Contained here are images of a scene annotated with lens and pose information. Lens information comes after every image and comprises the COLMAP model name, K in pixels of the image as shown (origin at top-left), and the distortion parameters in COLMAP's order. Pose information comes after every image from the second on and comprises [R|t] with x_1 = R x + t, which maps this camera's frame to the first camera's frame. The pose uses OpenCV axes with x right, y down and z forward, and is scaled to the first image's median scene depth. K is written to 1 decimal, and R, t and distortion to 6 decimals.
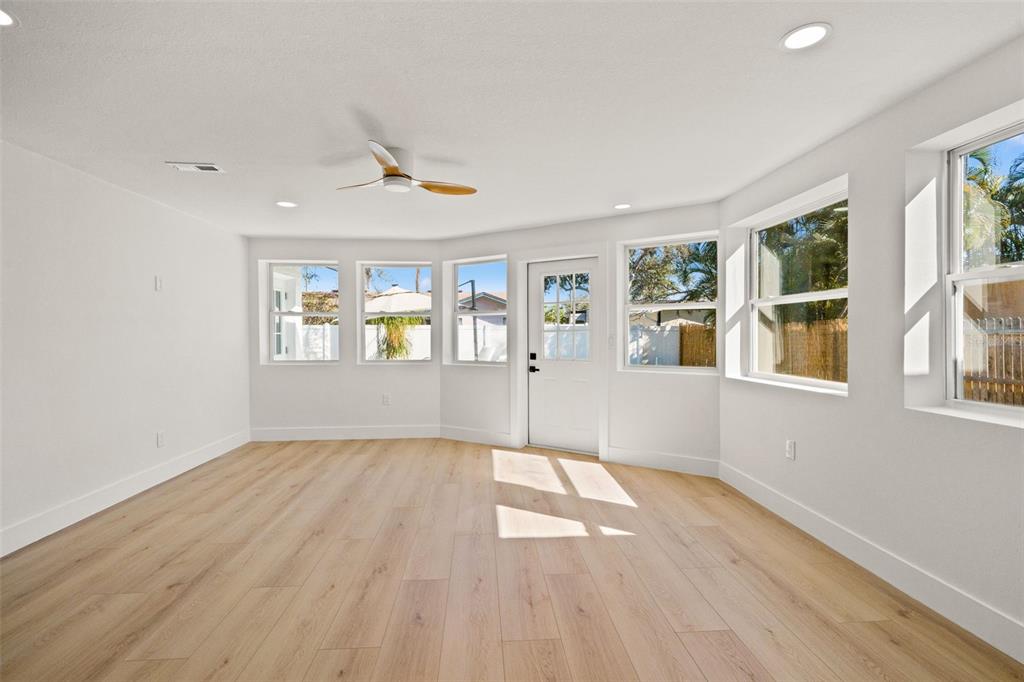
lens RADIAL K [[471.4, 0, 508.0], [0, 471.4, 338.7], [0, 0, 1]] dist [-0.002439, -0.000247]
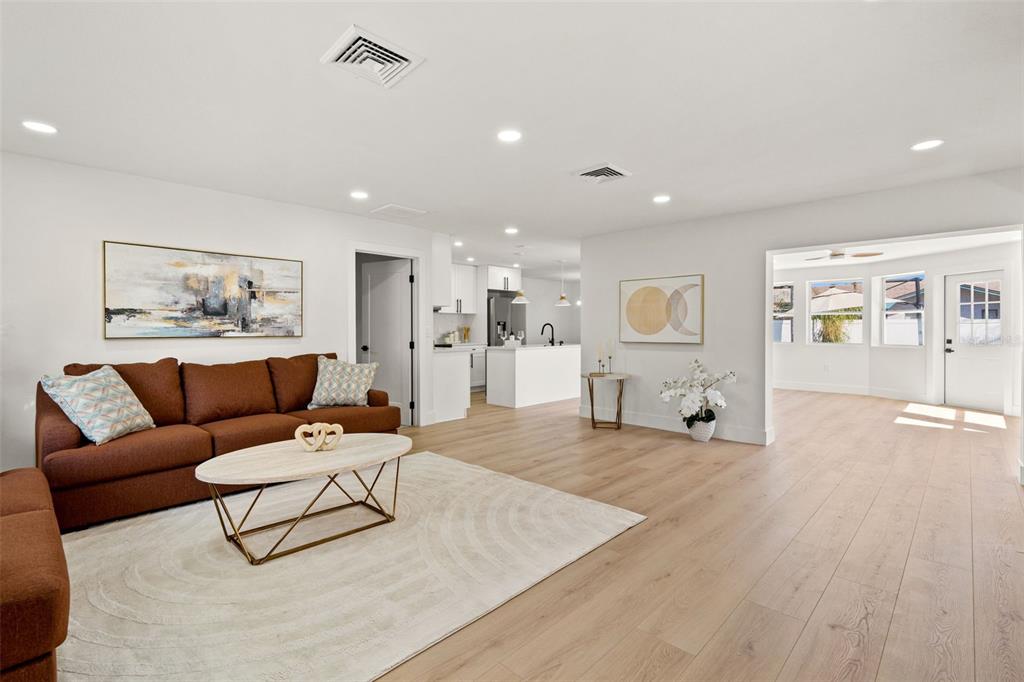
lens RADIAL K [[471.4, 0, 513.6], [0, 471.4, 336.4], [0, 0, 1]] dist [-0.002439, -0.000247]
pose [[0.679058, 0.011592, -0.733993, 0.246210], [-0.008418, 0.999933, 0.008004, 0.027304], [0.734037, 0.000743, 0.679109, -1.119597]]
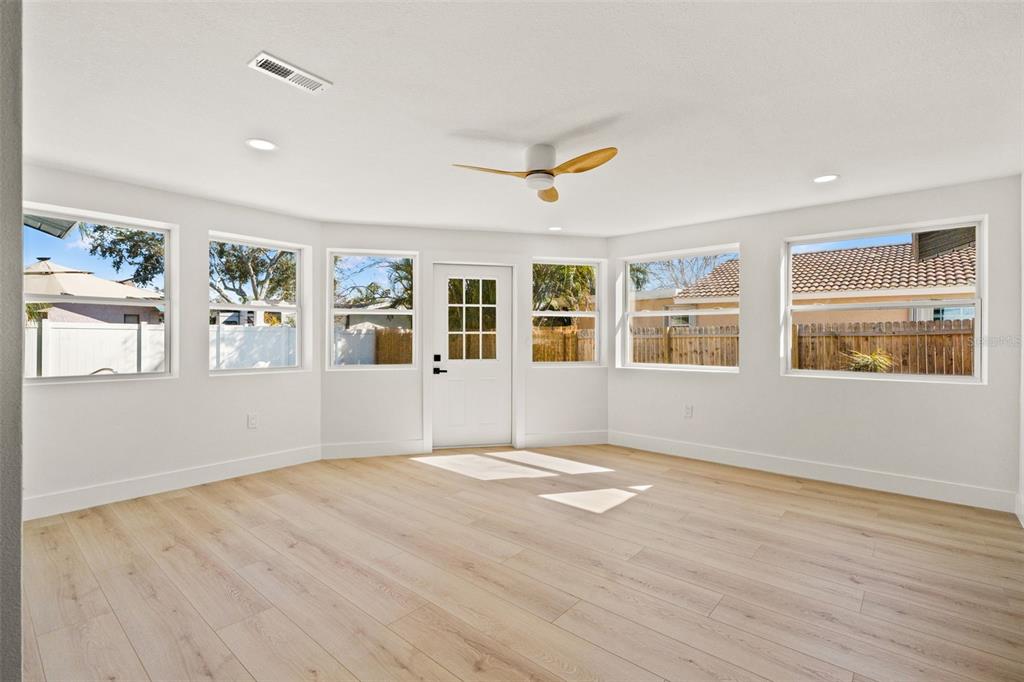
lens RADIAL K [[471.4, 0, 505.9], [0, 471.4, 341.4], [0, 0, 1]] dist [-0.002439, -0.000247]
pose [[0.704330, -0.001538, 0.709871, -0.673603], [0.002755, 0.999996, -0.000567, 0.004088], [-0.709868, 0.002355, 0.704331, 0.244488]]
